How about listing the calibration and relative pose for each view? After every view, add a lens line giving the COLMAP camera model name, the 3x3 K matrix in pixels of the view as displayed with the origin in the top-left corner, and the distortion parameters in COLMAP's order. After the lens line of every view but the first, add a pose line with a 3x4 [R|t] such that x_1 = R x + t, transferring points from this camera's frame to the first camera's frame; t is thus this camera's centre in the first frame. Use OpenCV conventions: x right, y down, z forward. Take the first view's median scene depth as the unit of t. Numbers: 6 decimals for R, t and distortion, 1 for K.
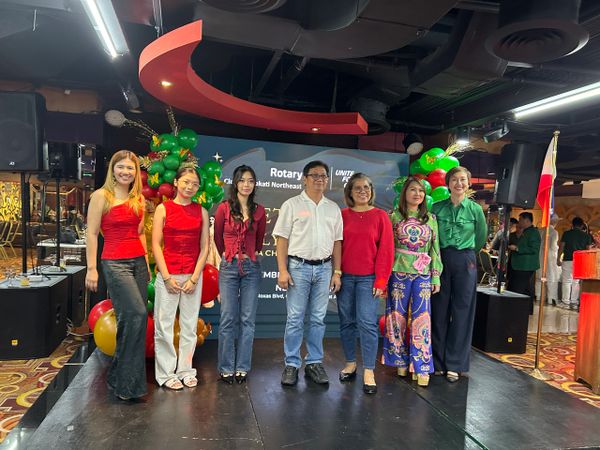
lens RADIAL K [[453.2, 0, 296.2], [0, 453.2, 226.5], [0, 0, 1]] dist [0.055484, -0.068006]
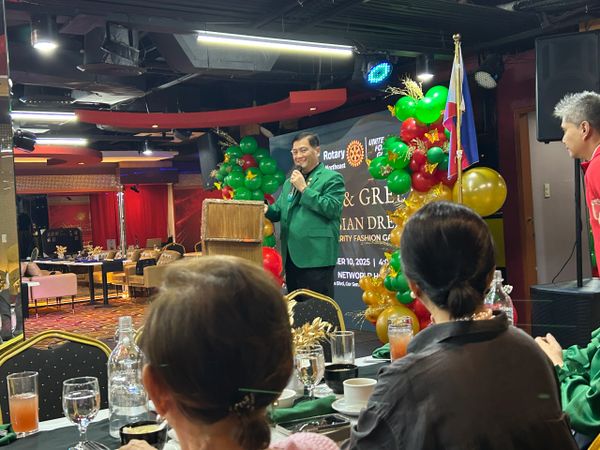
lens RADIAL K [[716.3, 0, 257.9], [0, 716.3, 225.1], [0, 0, 1]] dist [-0.019272, -0.010300]
pose [[0.315330, -0.068920, -0.946476, 1.400810], [0.057474, 0.996915, -0.053445, 0.106766], [0.947240, -0.037545, 0.318318, 0.380104]]
